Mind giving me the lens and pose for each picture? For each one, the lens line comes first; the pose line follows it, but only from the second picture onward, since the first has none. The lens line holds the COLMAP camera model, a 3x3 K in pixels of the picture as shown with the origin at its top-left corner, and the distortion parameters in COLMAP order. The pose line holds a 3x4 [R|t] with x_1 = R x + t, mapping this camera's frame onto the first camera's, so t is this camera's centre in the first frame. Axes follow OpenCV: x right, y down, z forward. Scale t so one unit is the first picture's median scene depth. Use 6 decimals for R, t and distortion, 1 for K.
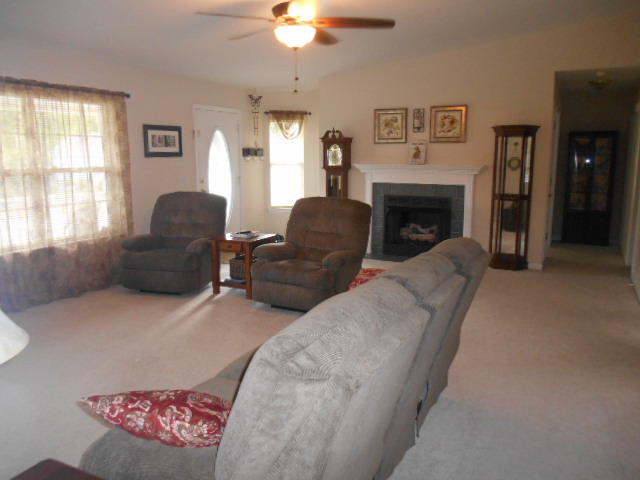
lens RADIAL K [[495.3, 0, 320.1], [0, 495.3, 236.7], [0, 0, 1]] dist [-0.019369, 0.006592]
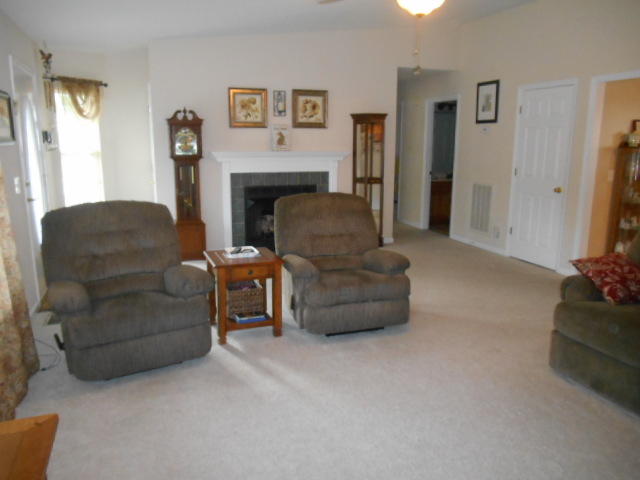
lens RADIAL K [[495.3, 0, 320.1], [0, 495.3, 236.7], [0, 0, 1]] dist [-0.019369, 0.006592]
pose [[0.672521, -0.141466, 0.726432, -0.446503], [0.116261, 0.989568, 0.085077, -0.057266], [-0.730889, 0.027240, 0.681952, 0.313715]]
